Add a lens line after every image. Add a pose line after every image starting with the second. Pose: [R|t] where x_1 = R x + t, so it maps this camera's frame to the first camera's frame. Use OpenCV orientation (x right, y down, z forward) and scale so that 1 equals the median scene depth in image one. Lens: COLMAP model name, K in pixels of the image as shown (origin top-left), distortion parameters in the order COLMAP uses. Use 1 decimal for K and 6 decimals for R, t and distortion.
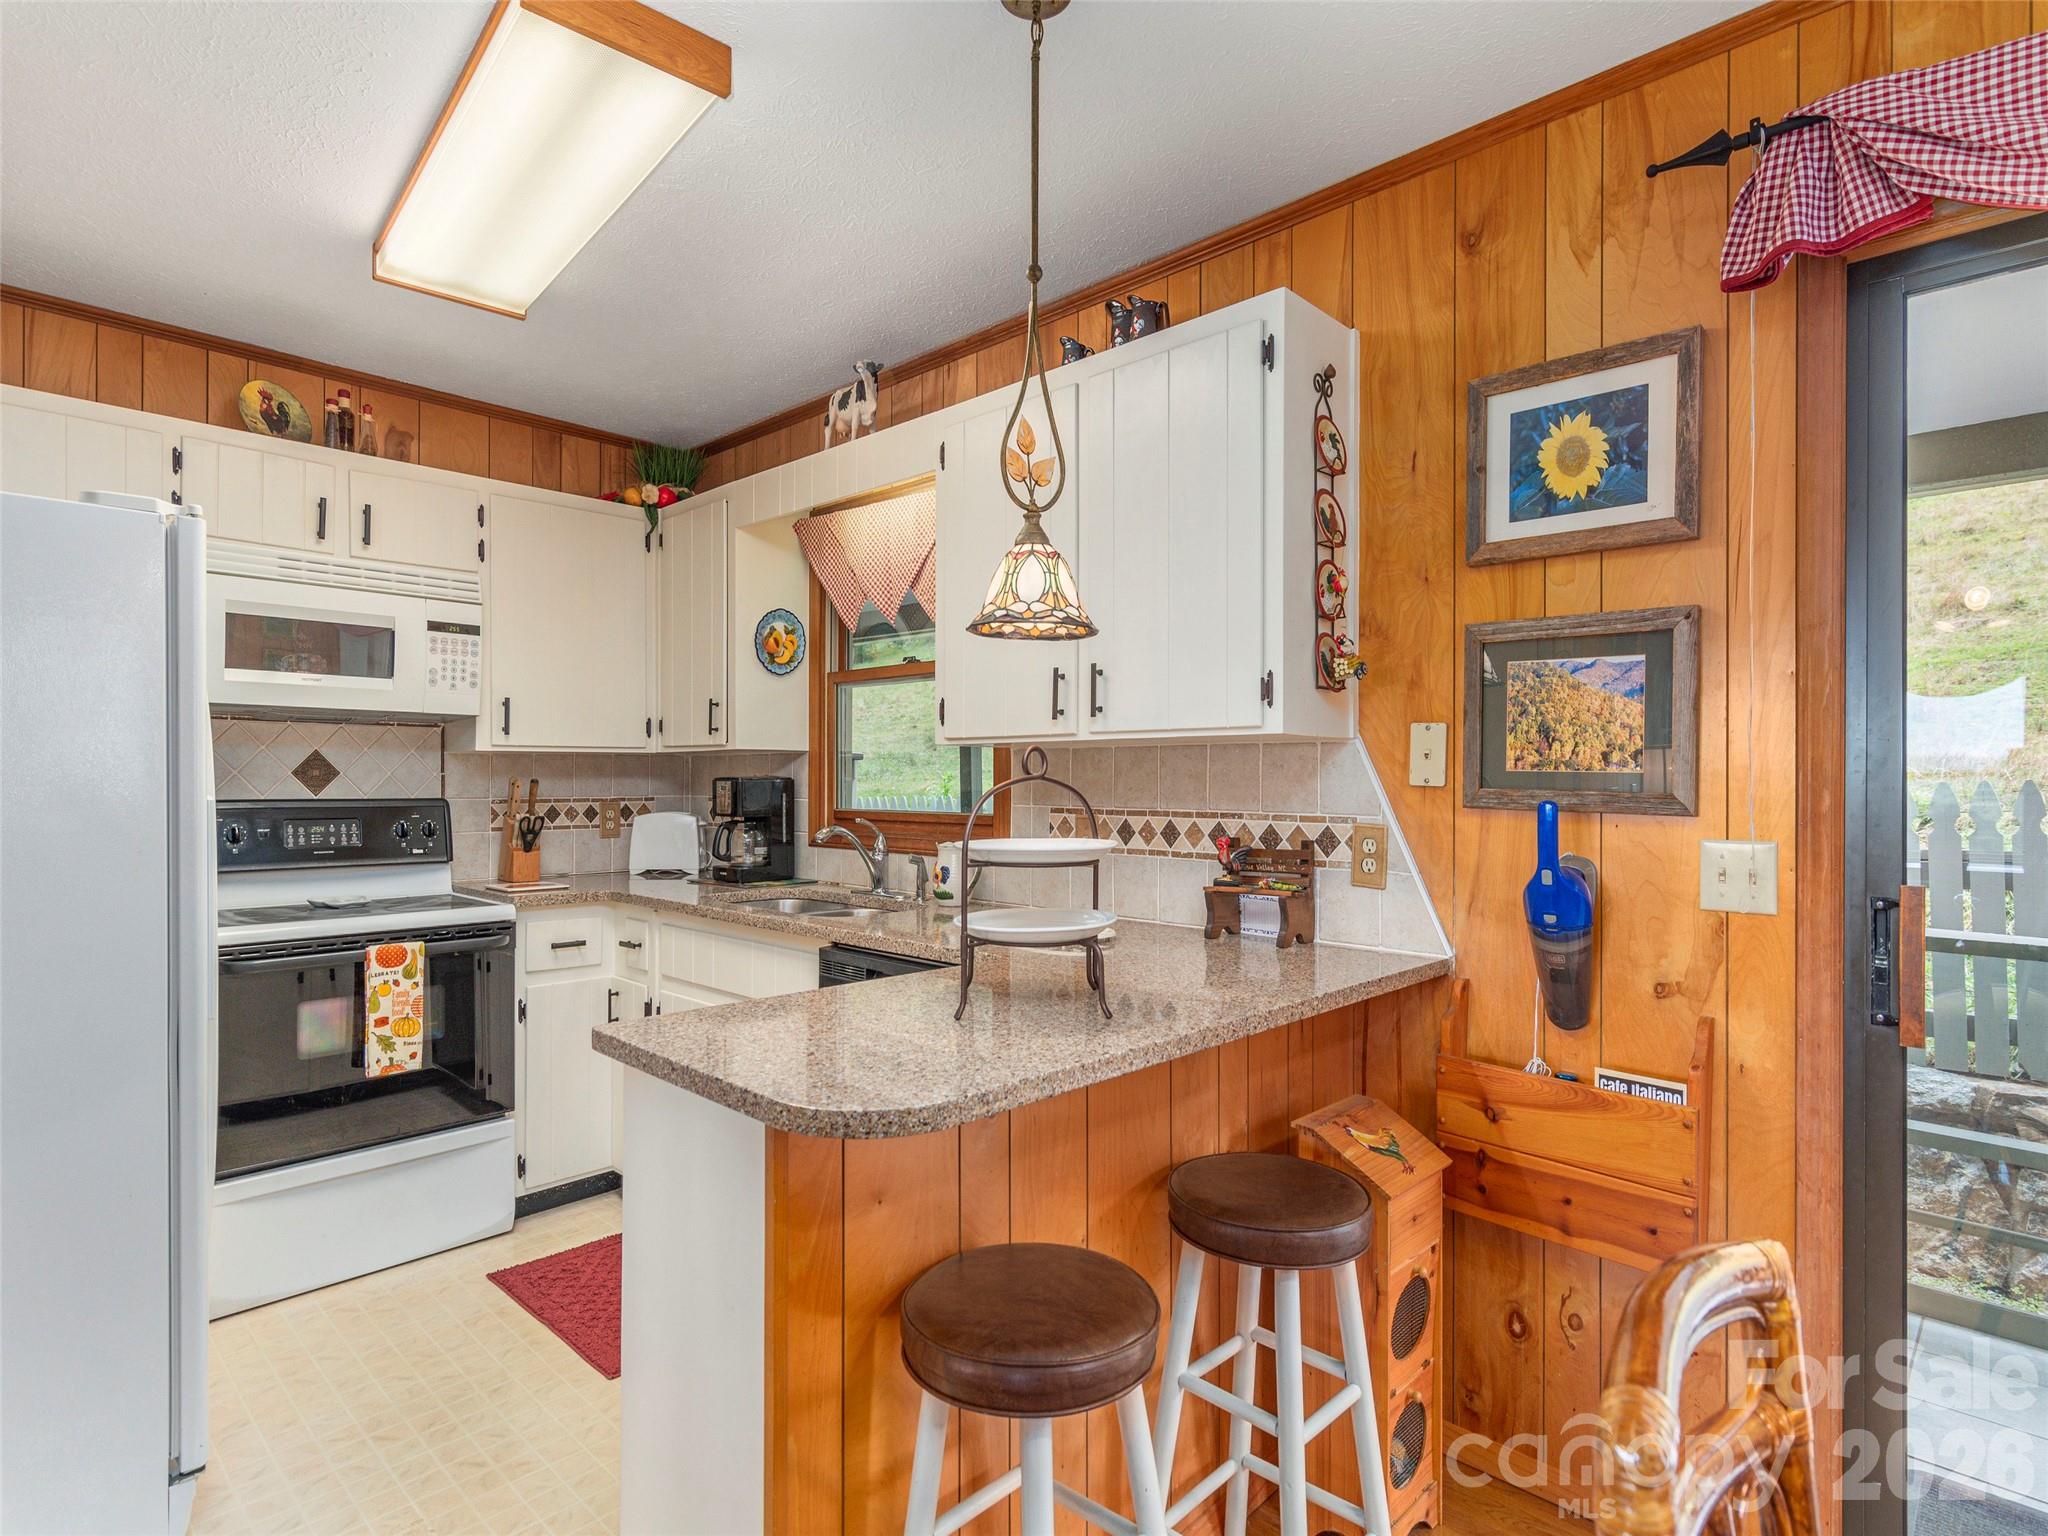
lens RADIAL K [[1055.5, 0, 1031.4], [0, 1055.5, 775.4], [0, 0, 1]] dist [-0.001766, 0.000179]
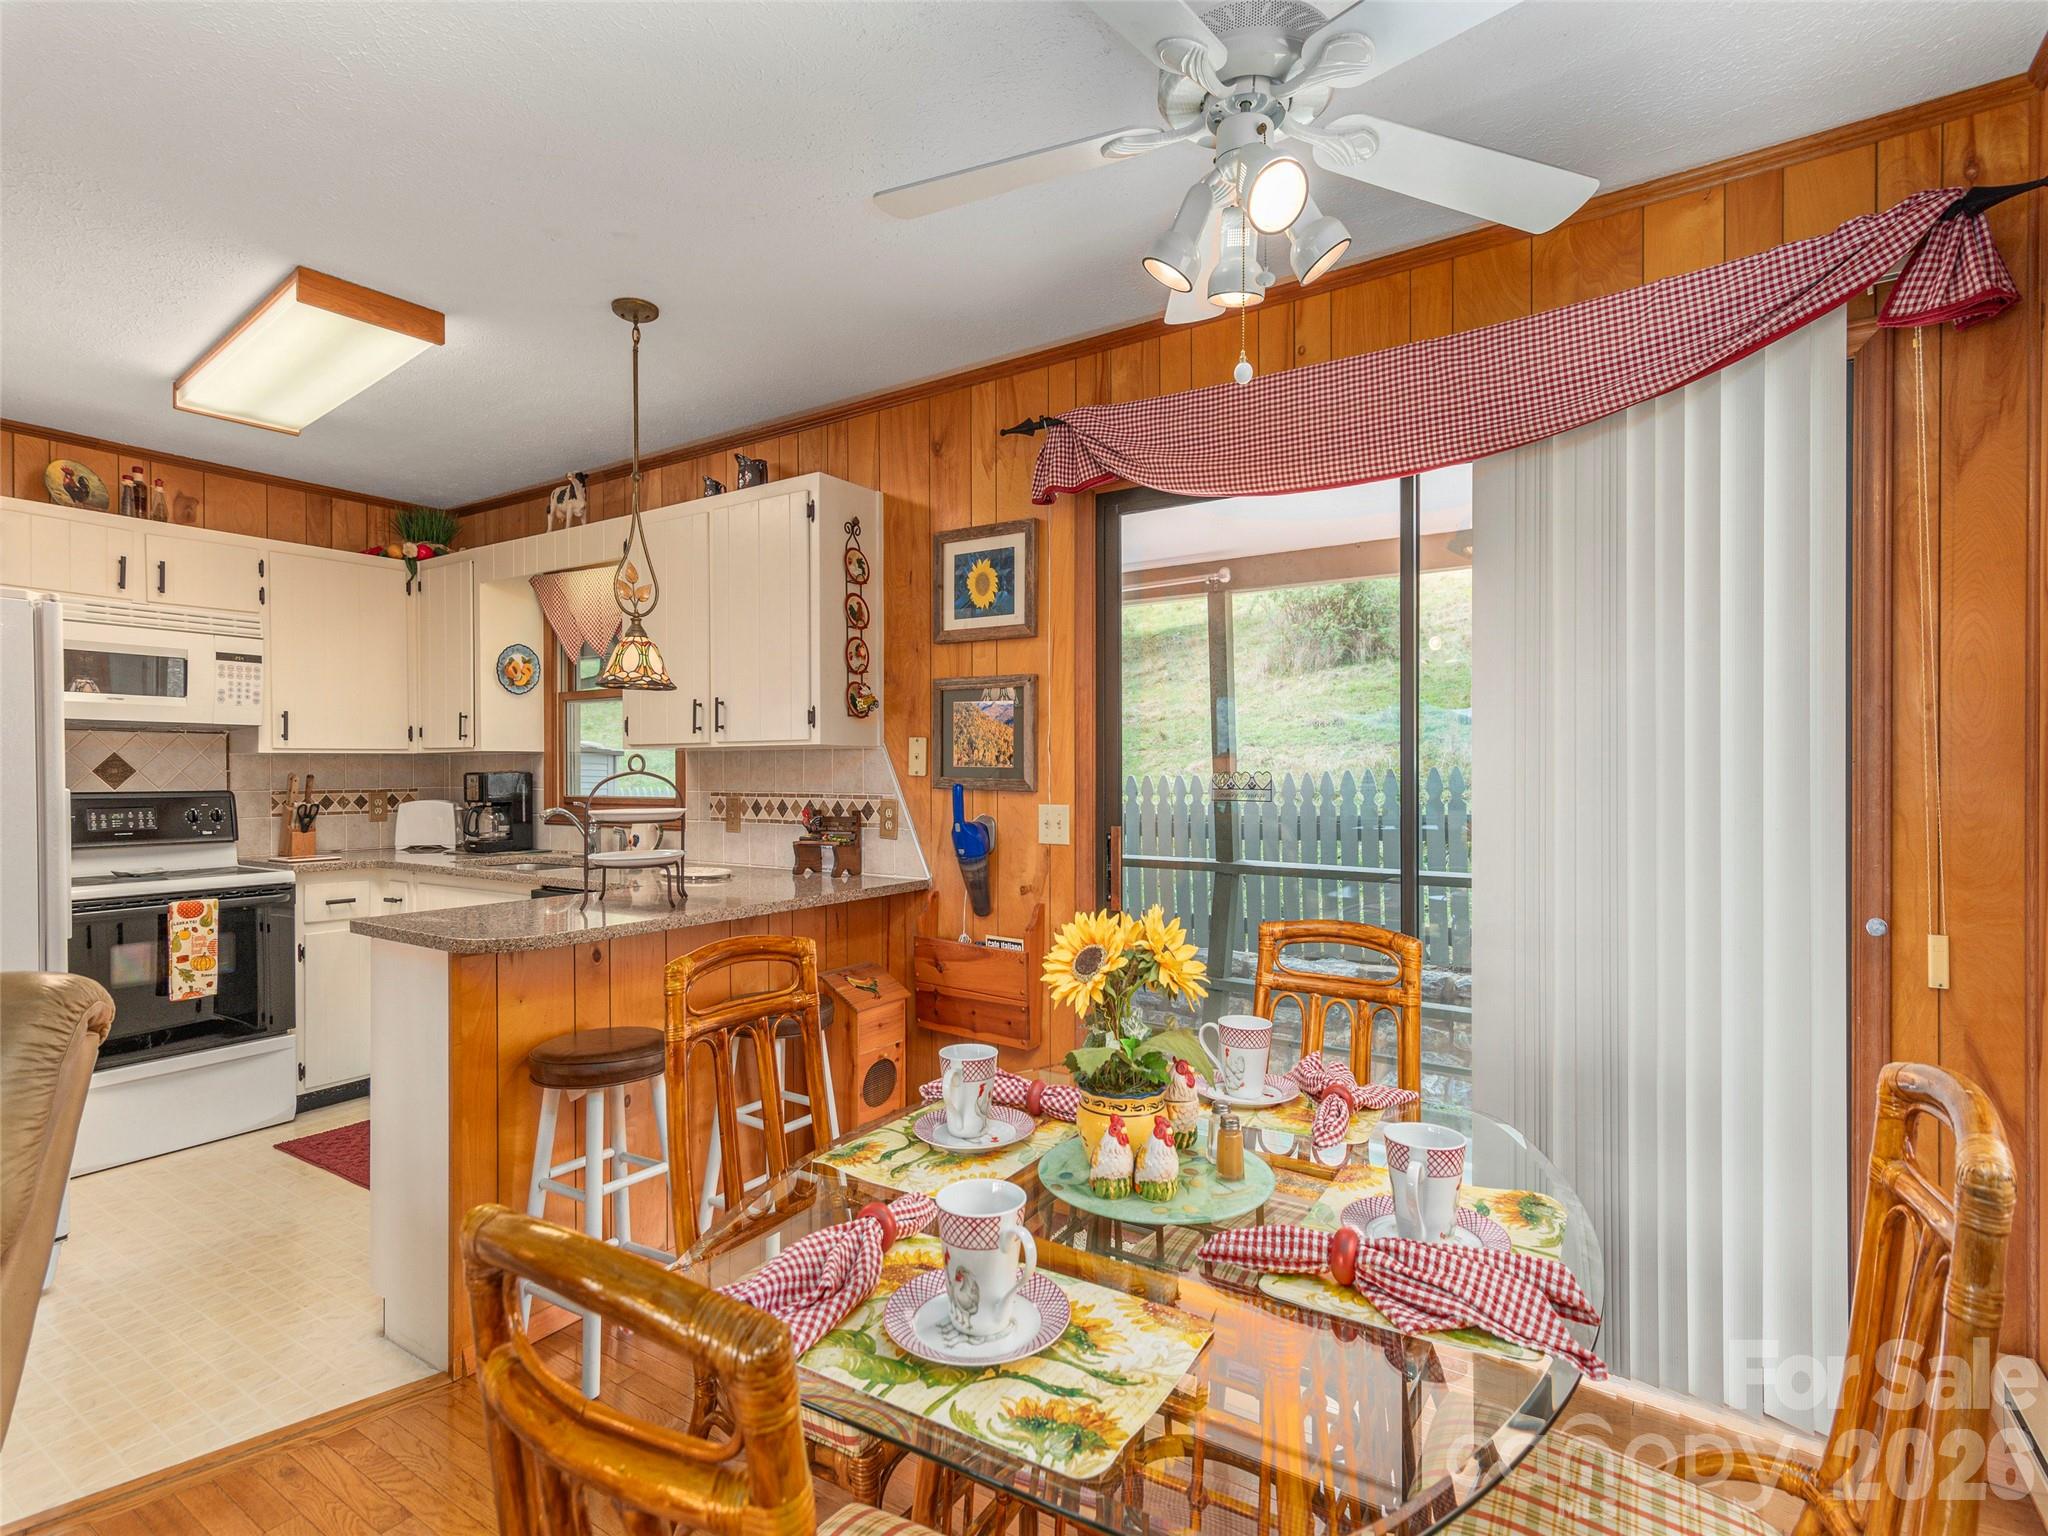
lens RADIAL K [[998.3, 0, 1029.6], [0, 998.3, 771.2], [0, 0, 1]] dist [0.004389, 0.000076]
pose [[0.983054, -0.006196, 0.183210, 0.198667], [0.005317, 0.999972, 0.005290, -0.003199], [-0.183238, -0.004226, 0.983060, -0.426610]]
